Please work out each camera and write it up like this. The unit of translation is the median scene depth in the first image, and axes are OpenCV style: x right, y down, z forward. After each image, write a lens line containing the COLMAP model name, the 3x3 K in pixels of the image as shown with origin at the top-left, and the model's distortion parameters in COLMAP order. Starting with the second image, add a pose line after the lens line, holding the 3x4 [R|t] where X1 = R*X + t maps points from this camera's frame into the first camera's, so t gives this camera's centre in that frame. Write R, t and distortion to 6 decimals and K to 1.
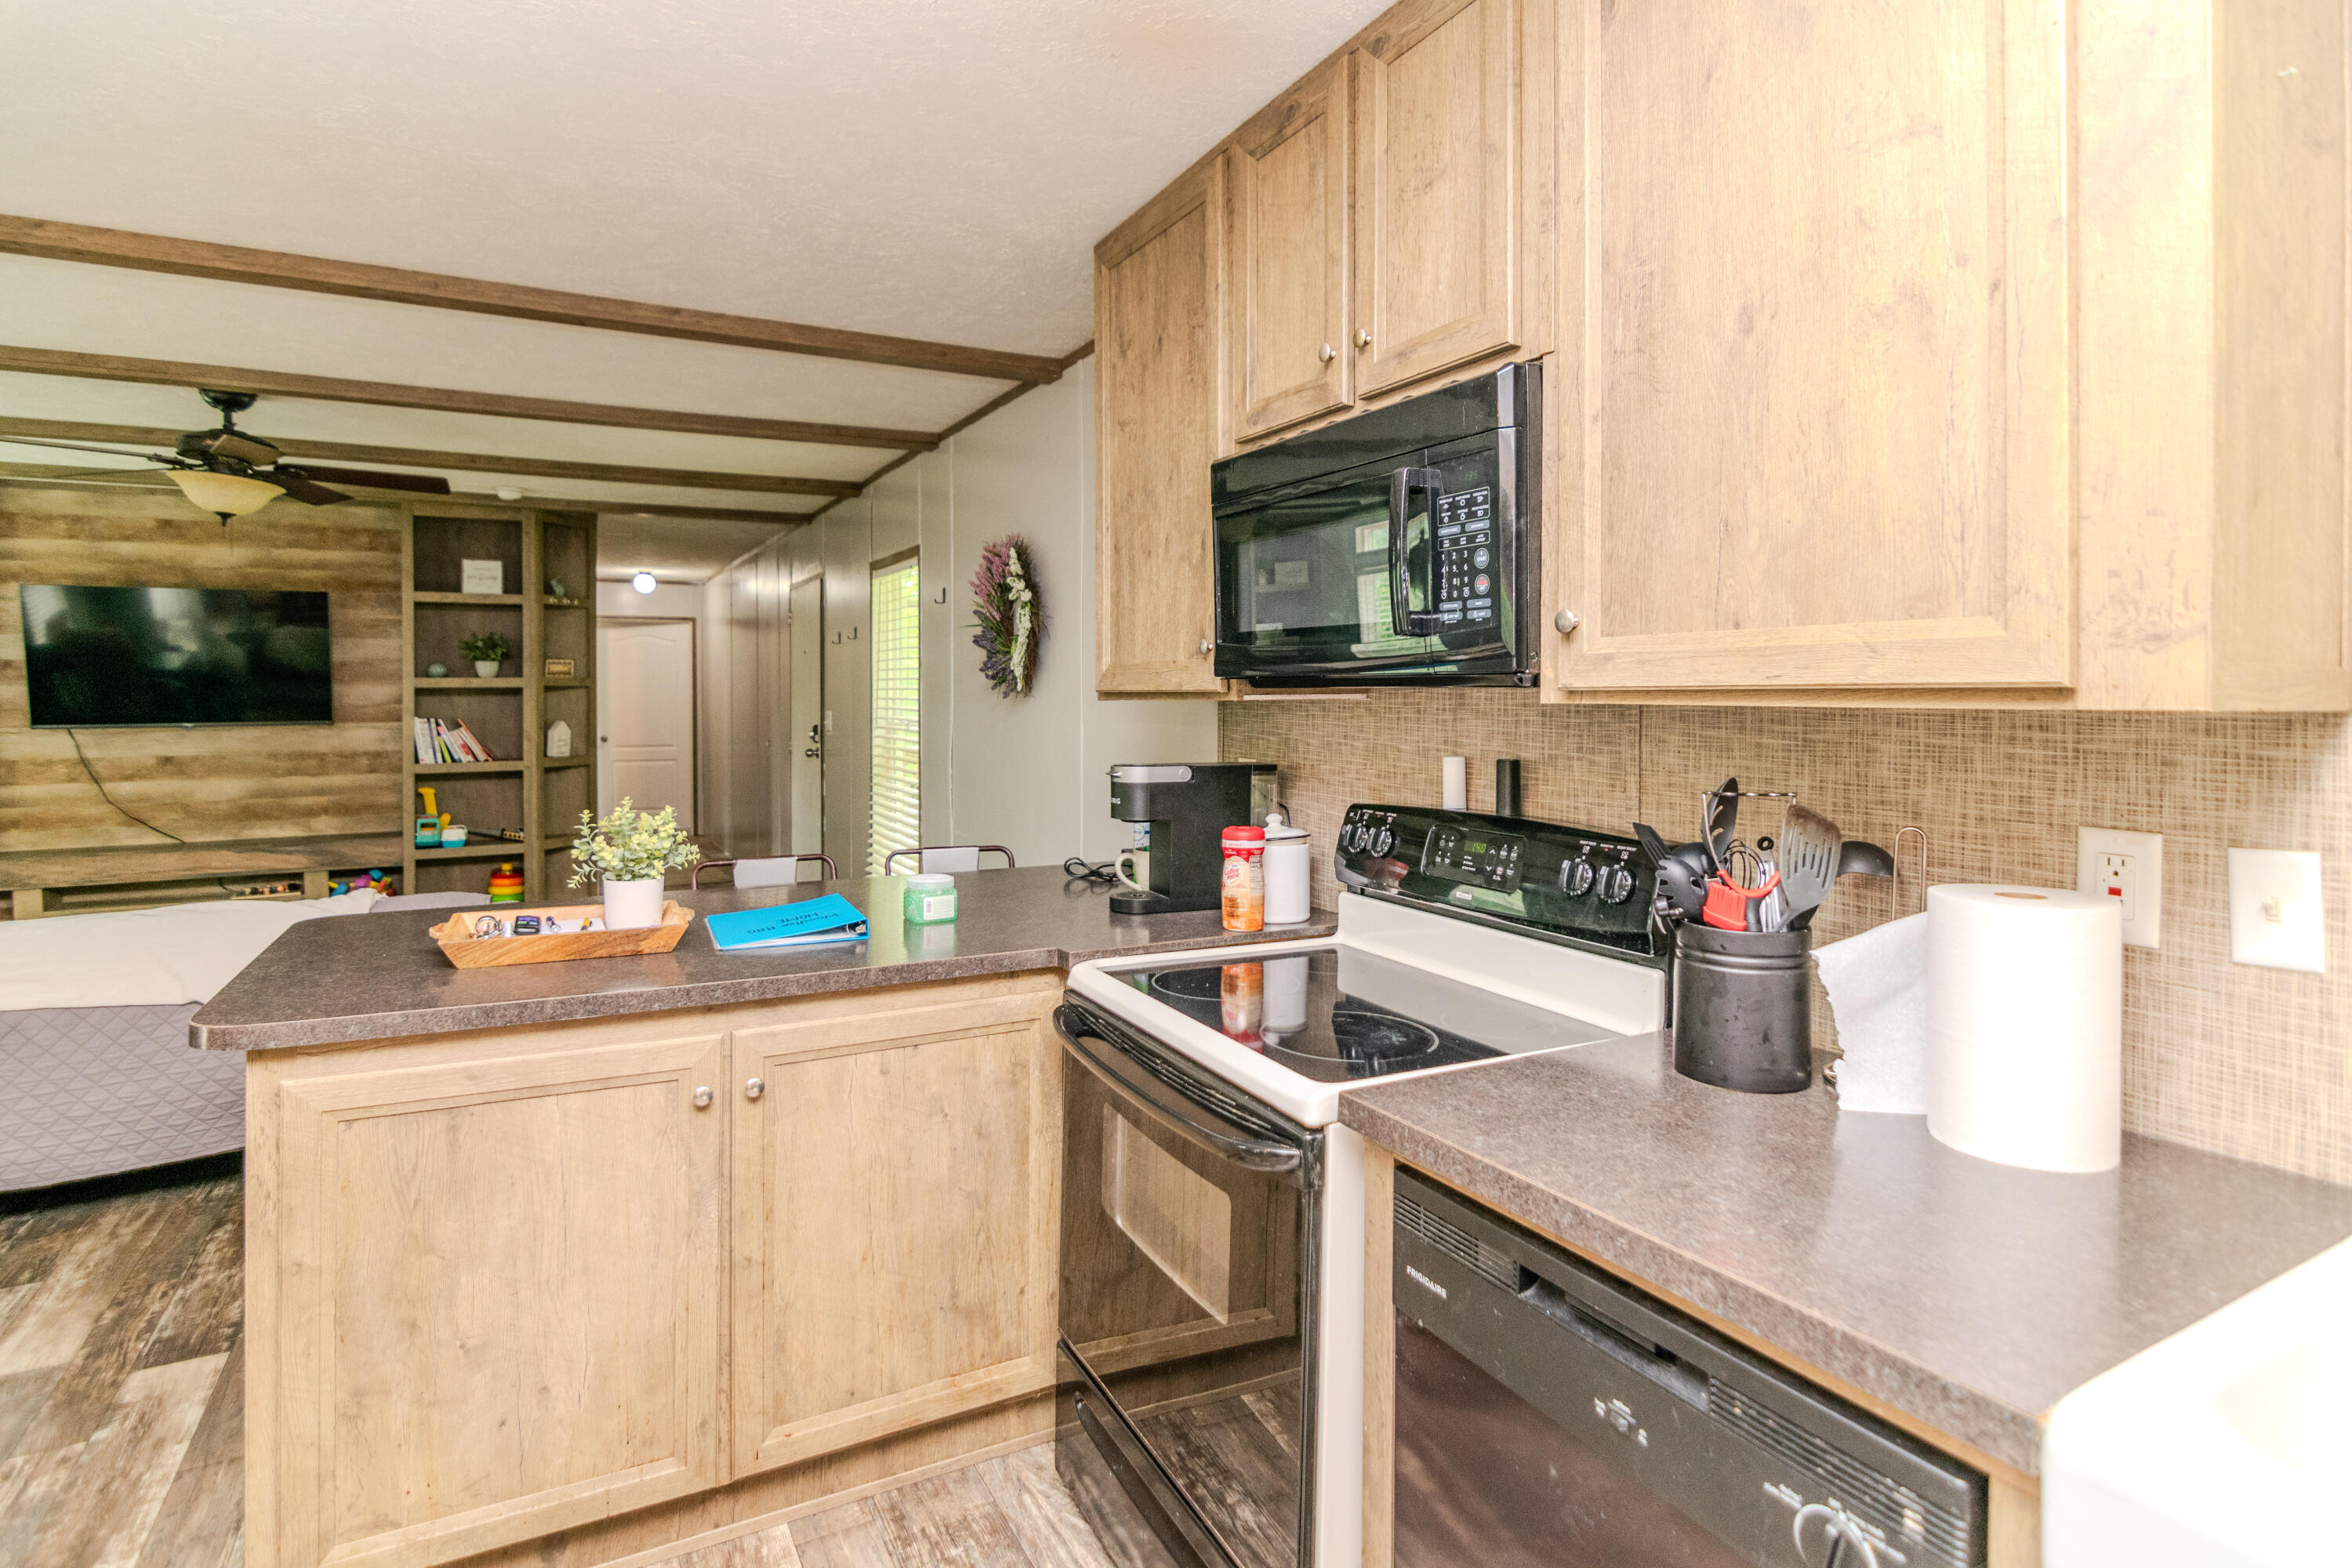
lens RADIAL K [[1151.1, 0, 1167.1], [0, 1151.1, 705.0], [0, 0, 1]] dist [-0.007466, -0.004169]
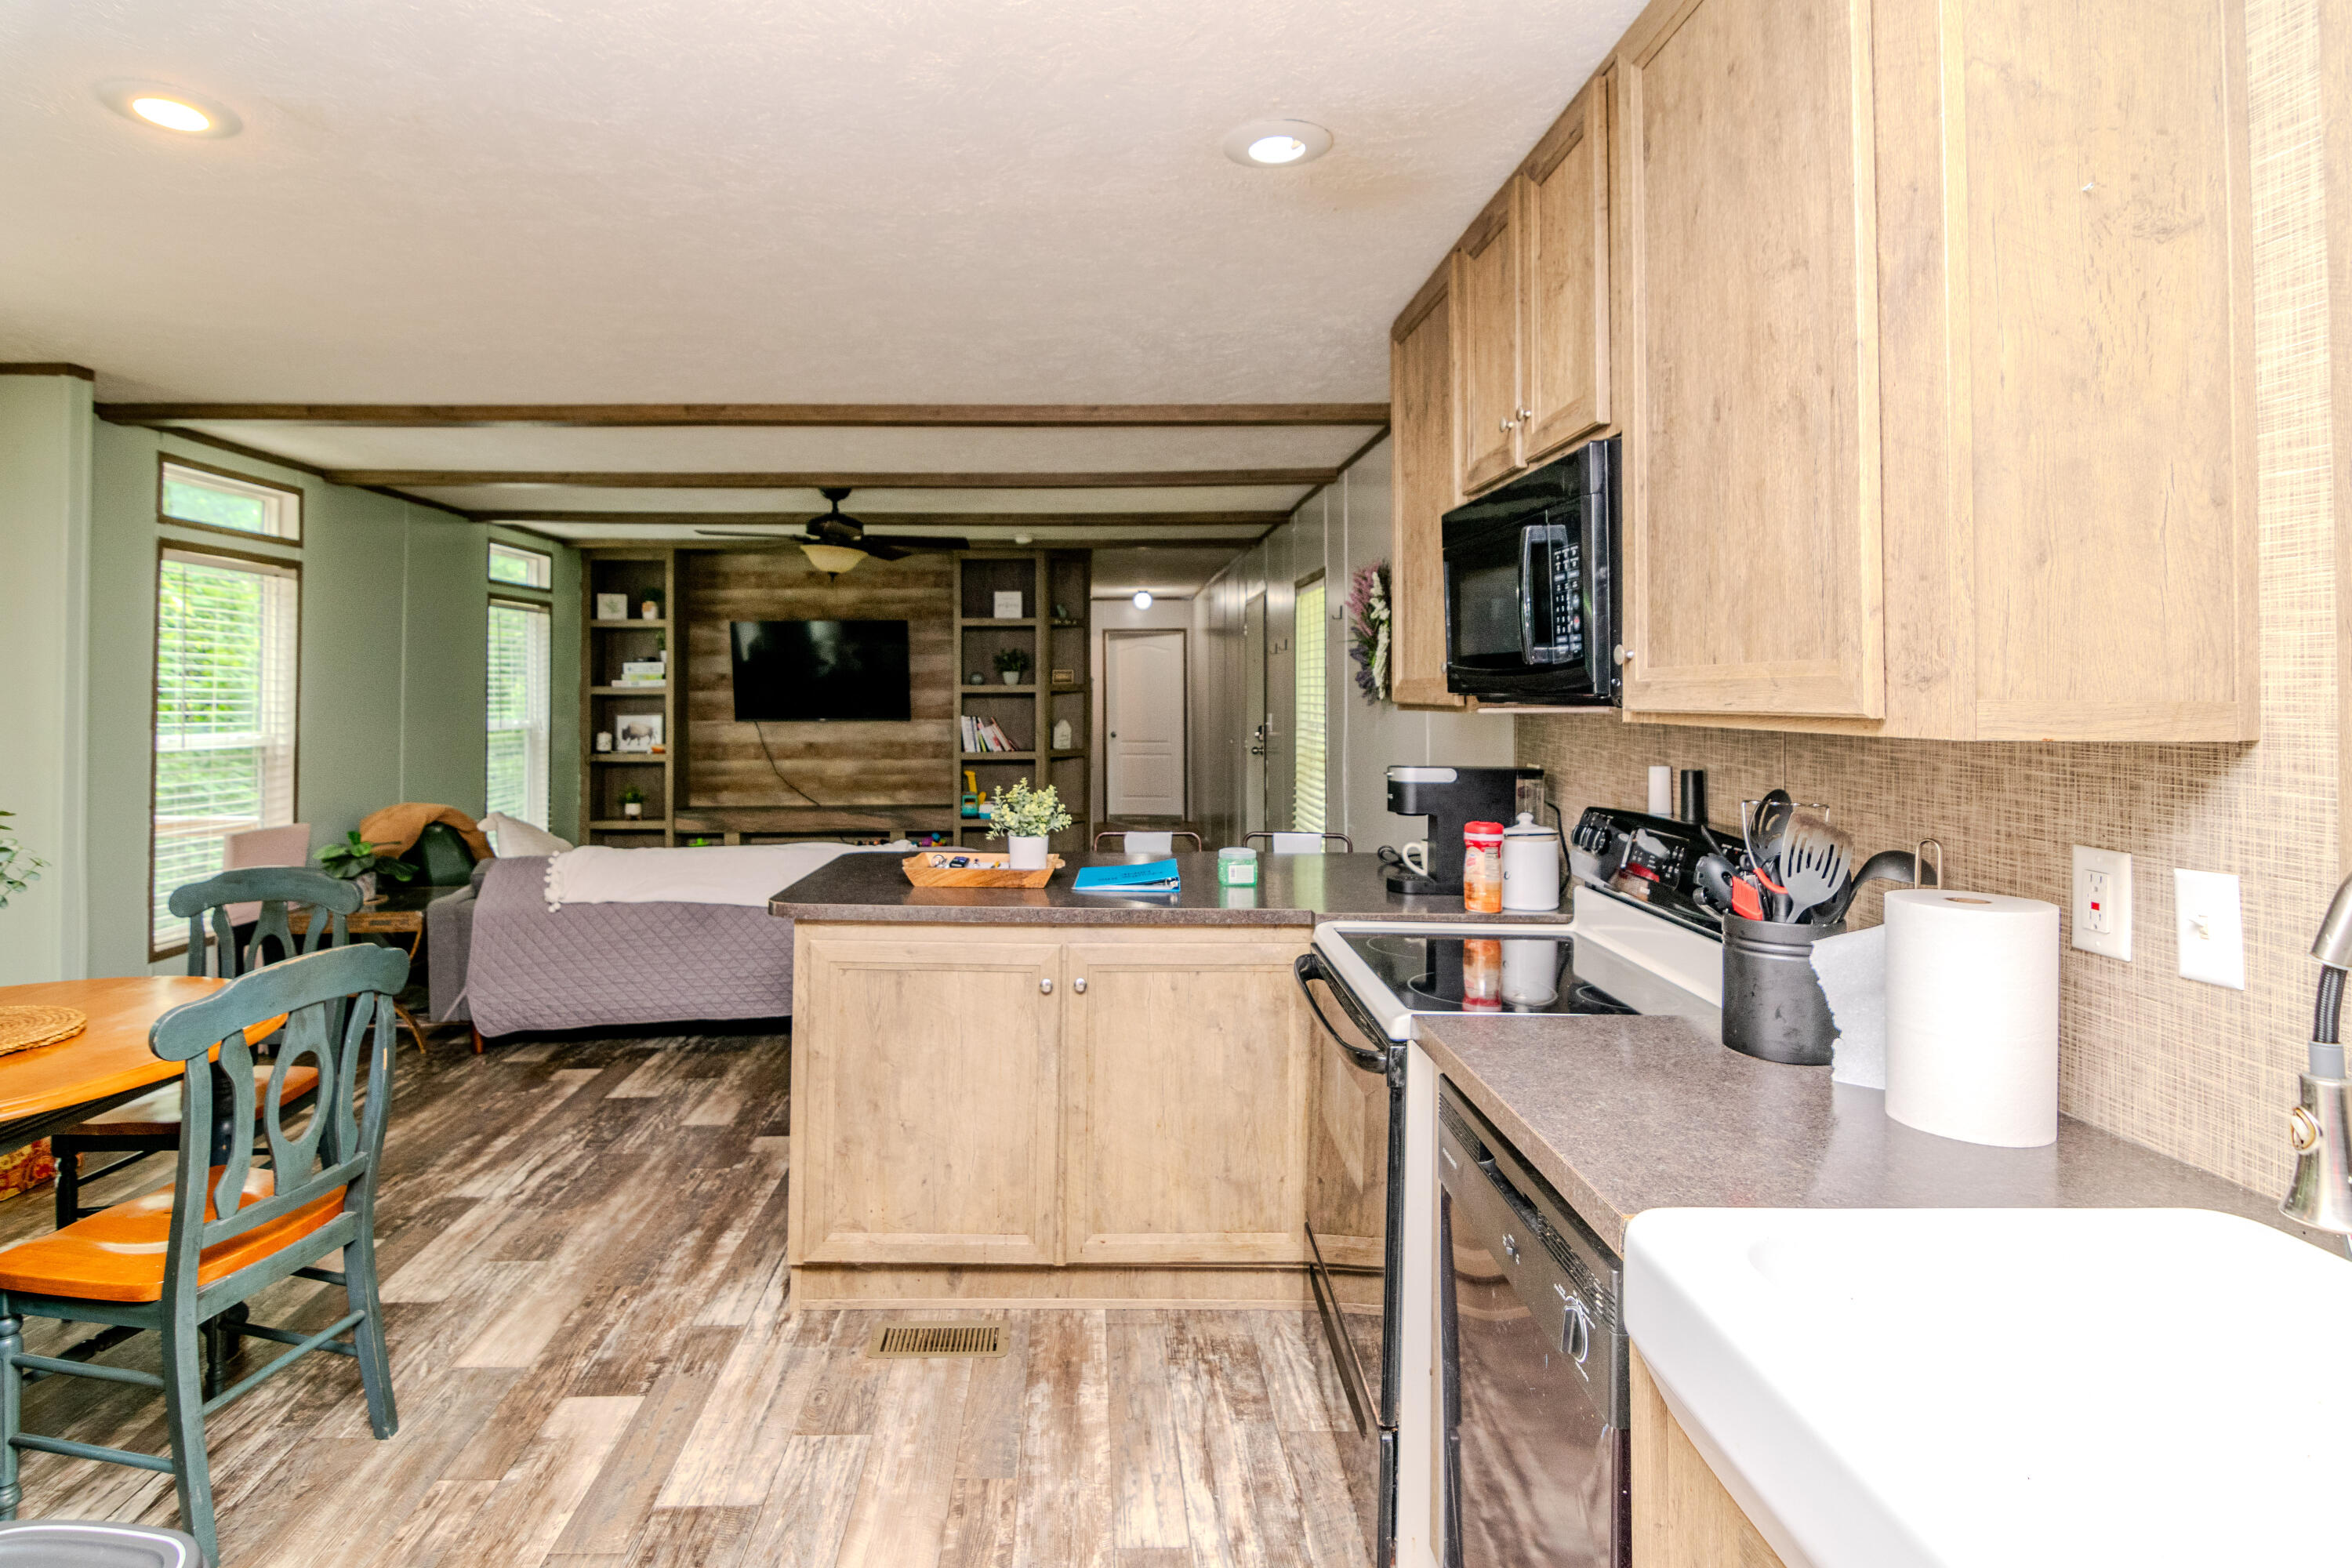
lens RADIAL K [[1151.1, 0, 1114.9], [0, 1151.1, 681.1], [0, 0, 1]] dist [-0.007466, -0.004169]
pose [[0.887780, -0.004464, -0.460247, 0.268541], [-0.004978, 0.999801, -0.019301, -0.011896], [0.460241, 0.019426, 0.887581, -0.199295]]
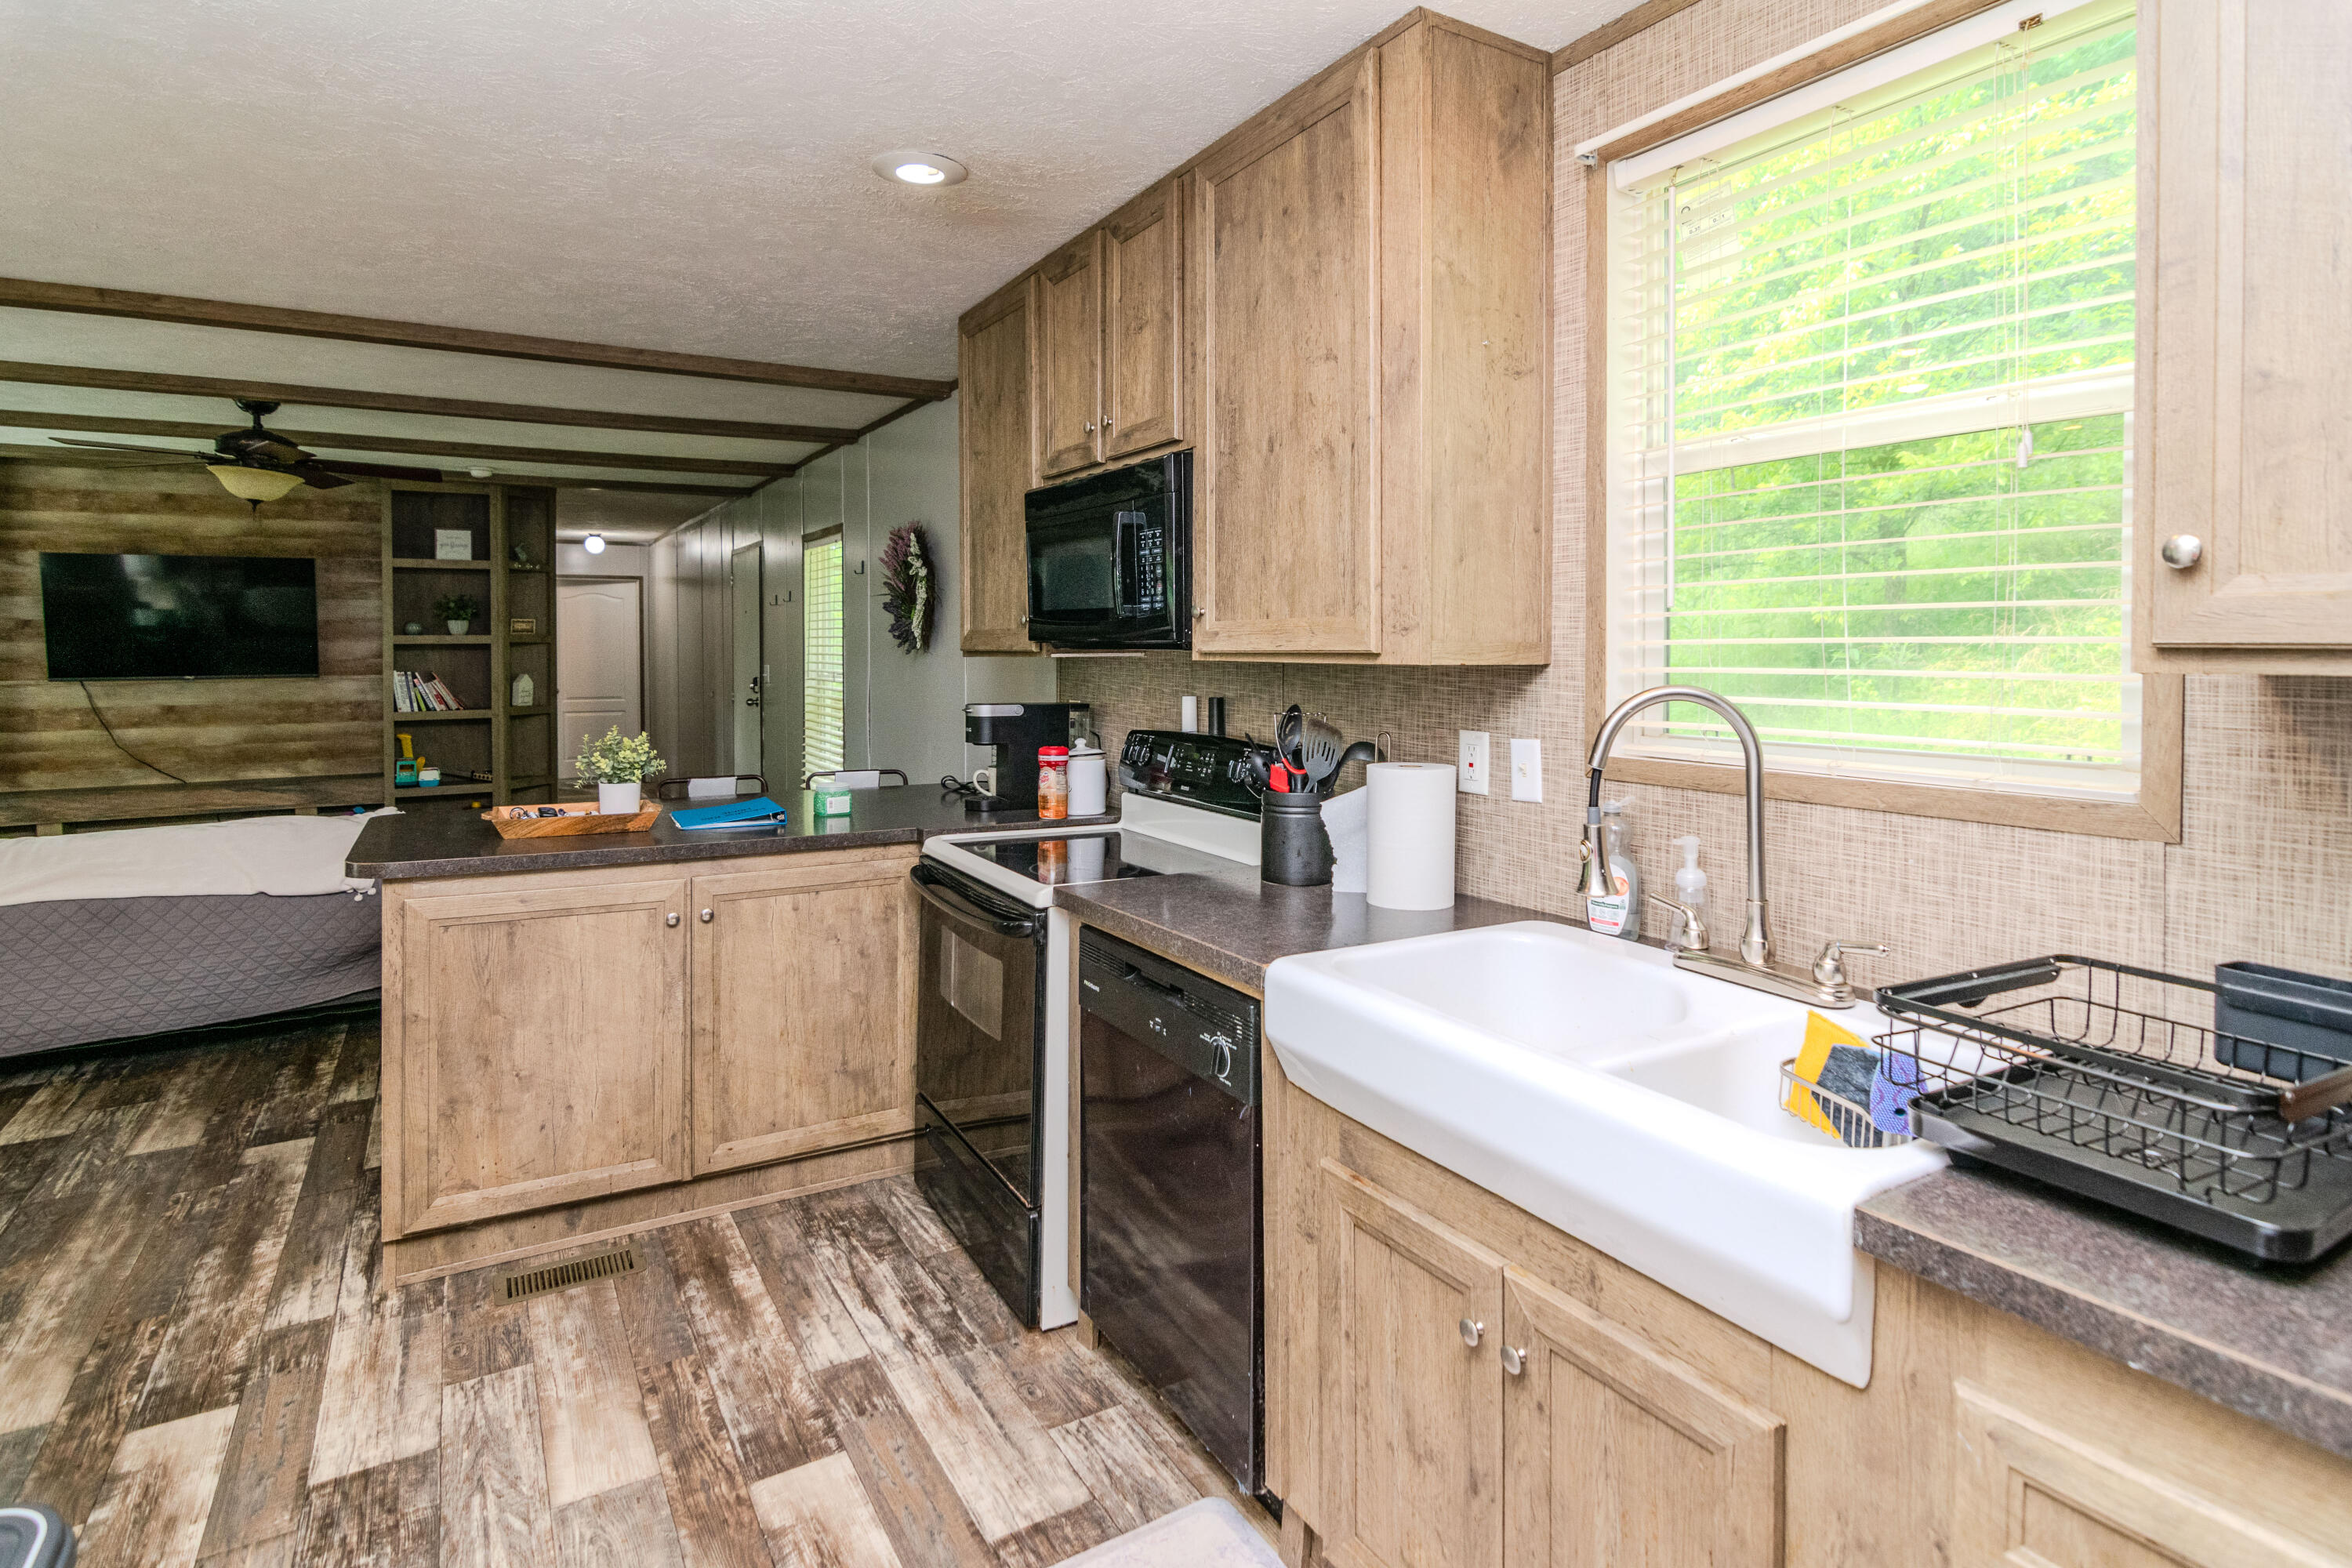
lens RADIAL K [[1151.1, 0, 1151.0], [0, 1151.1, 672.0], [0, 0, 1]] dist [-0.007466, -0.004169]
pose [[0.999519, -0.000688, 0.031002, 0.142394], [0.000322, 0.999930, 0.011817, -0.002503], [-0.031008, -0.011801, 0.999449, -0.420793]]
